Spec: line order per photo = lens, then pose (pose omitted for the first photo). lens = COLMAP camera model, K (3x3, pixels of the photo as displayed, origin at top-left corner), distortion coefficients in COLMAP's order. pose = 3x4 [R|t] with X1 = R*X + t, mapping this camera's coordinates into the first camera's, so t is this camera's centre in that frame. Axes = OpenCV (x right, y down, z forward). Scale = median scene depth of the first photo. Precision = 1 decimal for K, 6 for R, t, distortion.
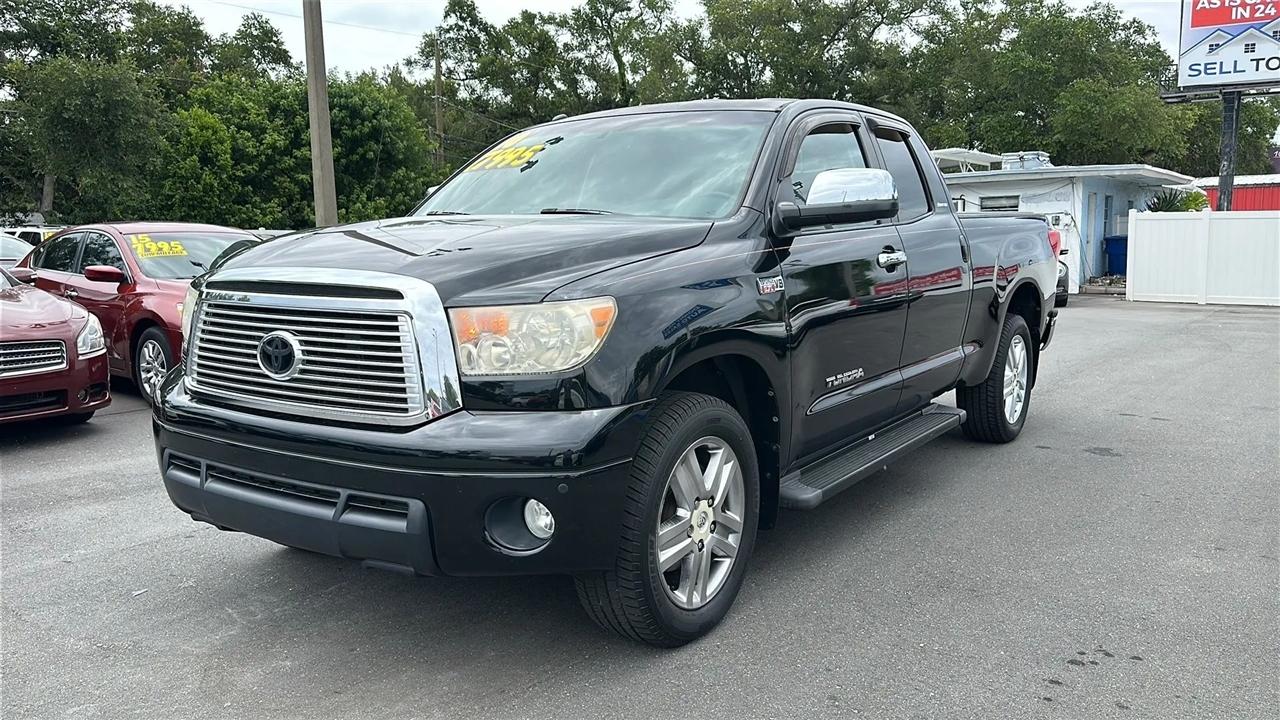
lens RADIAL K [[969.9, 0, 648.9], [0, 969.9, 375.4], [0, 0, 1]] dist [0.085933, -0.112192]
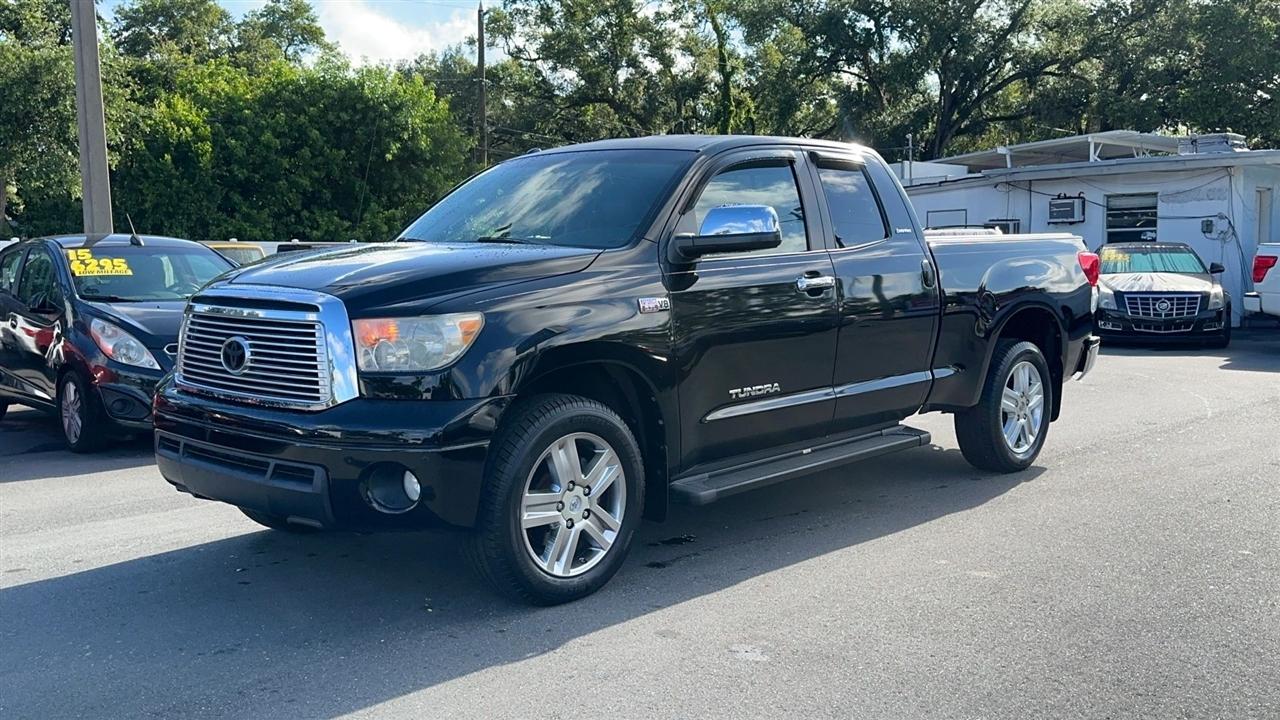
lens RADIAL K [[1141.1, 0, 638.5], [0, 1141.1, 364.6], [0, 0, 1]] dist [0.159059, -0.305552]
pose [[0.989165, 0.019319, -0.145534, 0.188740], [-0.025520, 0.998839, -0.040859, 0.020842], [0.144575, 0.044130, 0.988509, -0.213255]]
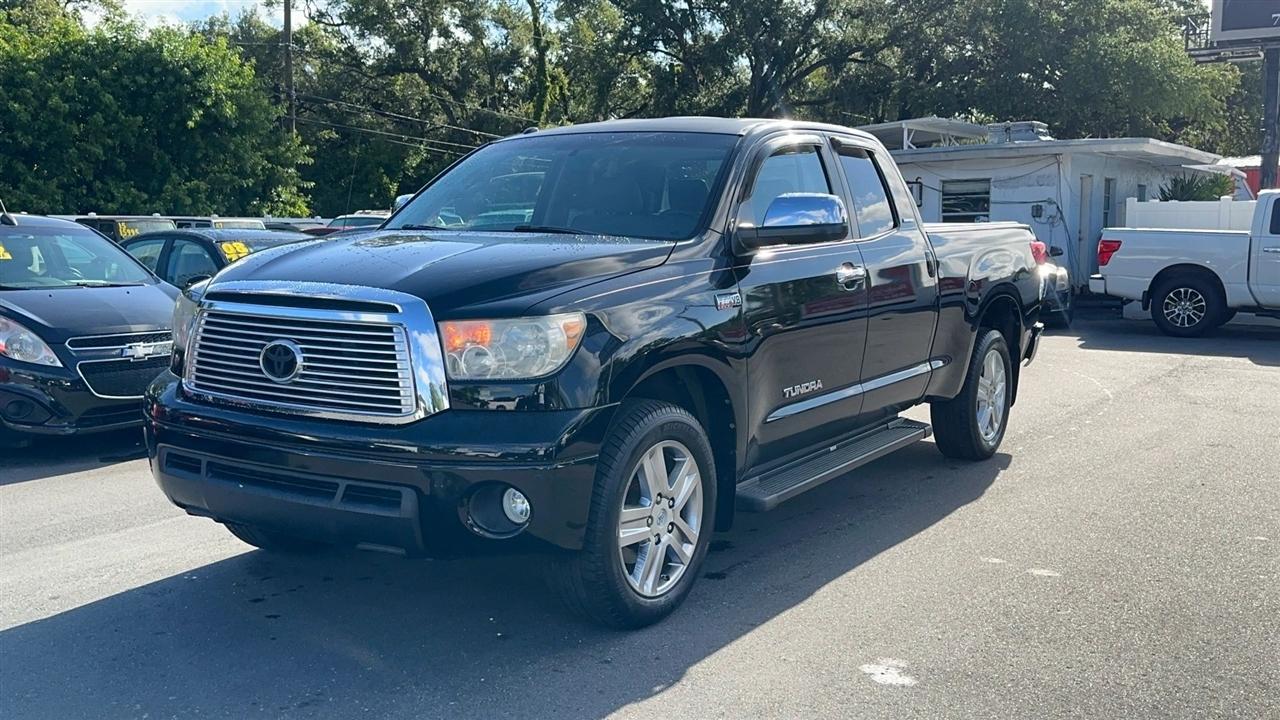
lens RADIAL K [[1149.0, 0, 640.0], [0, 1149.0, 360.0], [0, 0, 1]] dist [0.135609, -0.239298]
pose [[0.999791, 0.010308, 0.017648, 0.003133], [-0.009800, 0.999543, -0.028588, 0.006088], [-0.017934, 0.028409, 0.999435, -0.172569]]
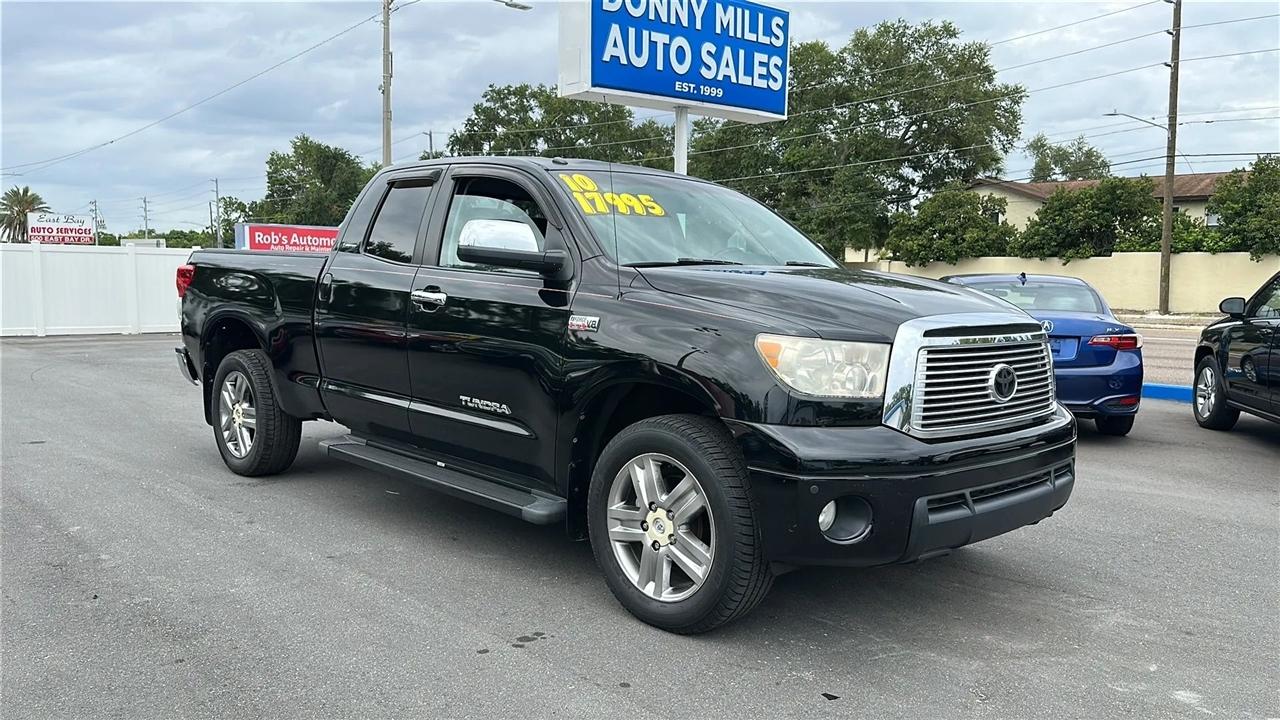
lens RADIAL K [[990.0, 0, 649.9], [0, 990.0, 349.9], [0, 0, 1]] dist [0.083616, -0.110380]
pose [[0.195464, -0.078077, 0.977598, -0.924856], [0.105742, 0.992692, 0.058140, -0.099633], [-0.974994, 0.092009, 0.202292, 0.635899]]
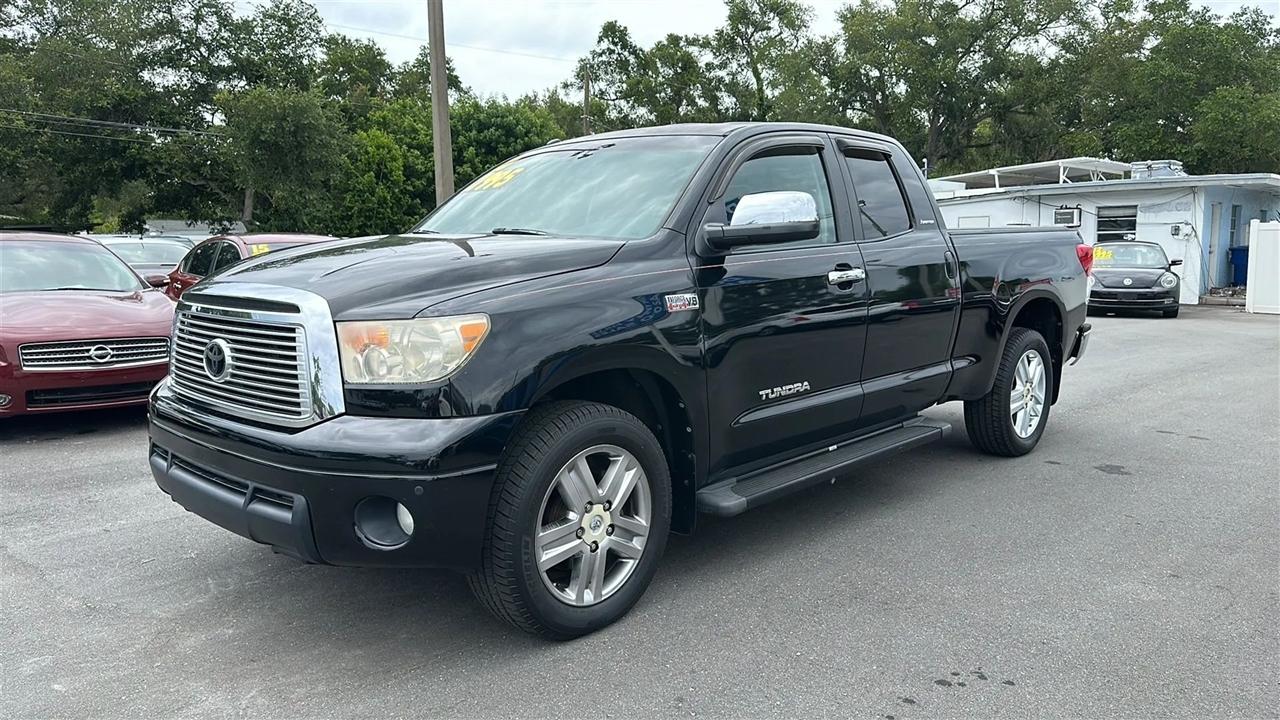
lens RADIAL K [[912.3, 0, 647.1], [0, 912.3, 371.6], [0, 0, 1]] dist [0.056452, -0.061807]
pose [[0.988616, 0.024607, -0.148437, 0.145911], [-0.024893, 0.999690, -0.000072, -0.010536], [0.148390, 0.003766, 0.988922, 0.010494]]
